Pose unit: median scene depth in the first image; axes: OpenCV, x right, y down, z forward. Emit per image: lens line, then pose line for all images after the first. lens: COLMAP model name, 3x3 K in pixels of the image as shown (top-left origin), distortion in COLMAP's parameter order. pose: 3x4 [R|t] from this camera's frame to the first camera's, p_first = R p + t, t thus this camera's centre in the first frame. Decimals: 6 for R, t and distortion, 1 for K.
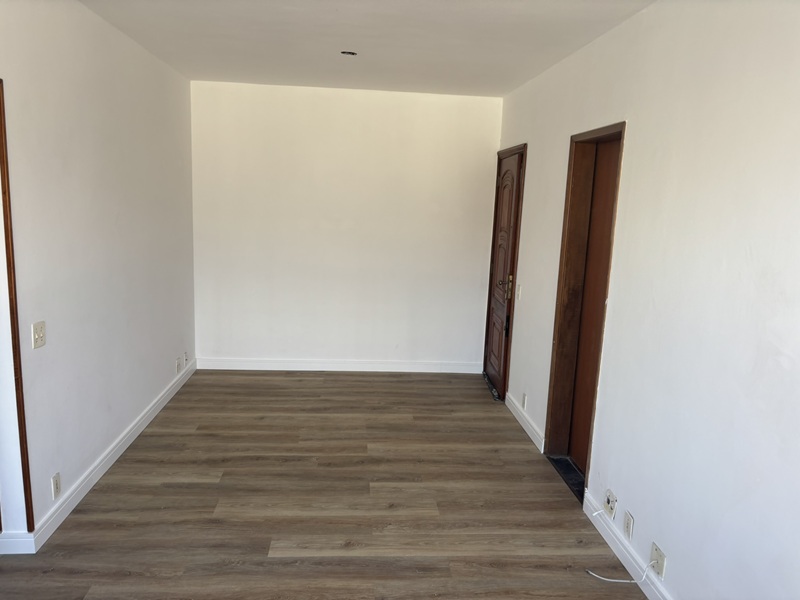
lens RADIAL K [[608.2, 0, 393.3], [0, 608.2, 297.0], [0, 0, 1]] dist [0.045426, -0.064717]
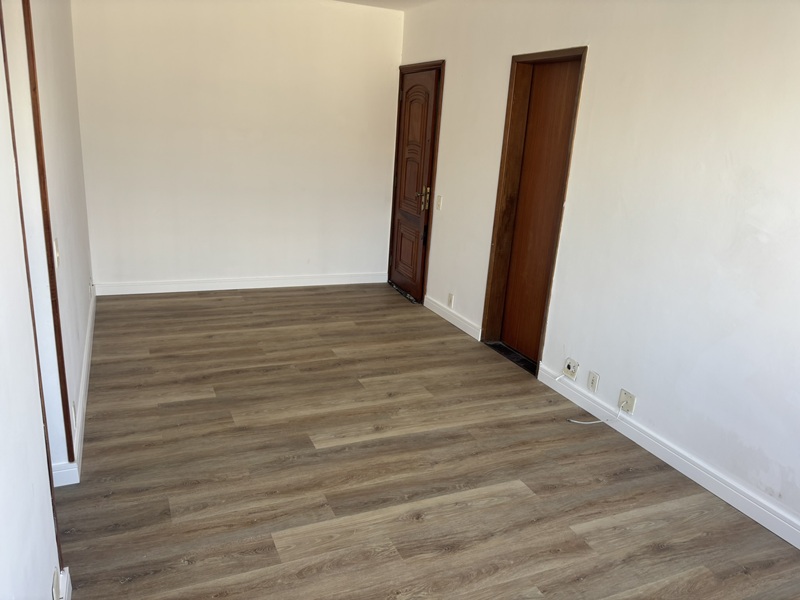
lens RADIAL K [[604.4, 0, 392.9], [0, 604.4, 300.3], [0, 0, 1]] dist [0.116593, -0.294415]
pose [[0.941015, -0.073236, 0.330345, -0.302381], [0.028759, 0.990074, 0.137574, 0.015770], [-0.337141, -0.119959, 0.933780, -0.012063]]
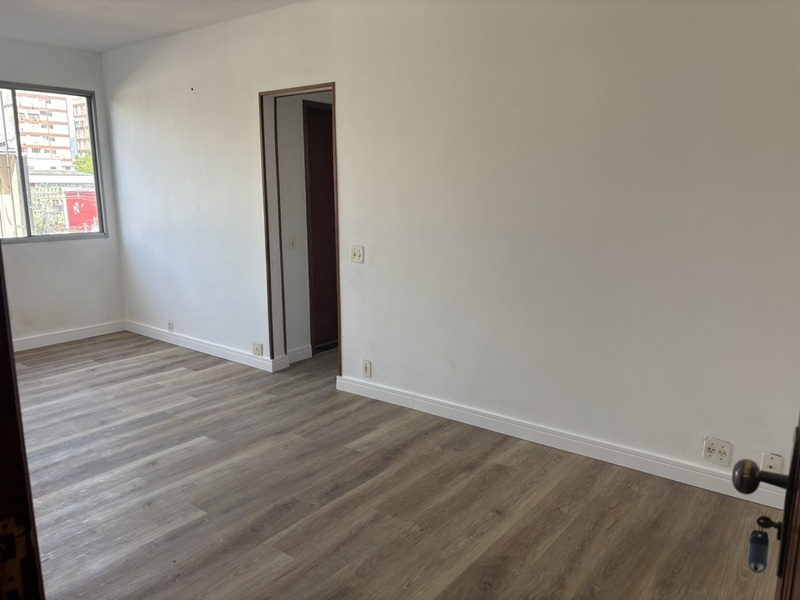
lens RADIAL K [[608.2, 0, 393.3], [0, 608.2, 297.0], [0, 0, 1]] dist [0.045426, -0.064717]
pose [[-0.666373, 0.101207, -0.738718, 0.310079], [-0.144563, 0.954409, 0.261163, -0.161608], [0.731470, 0.280823, -0.621361, 1.440226]]
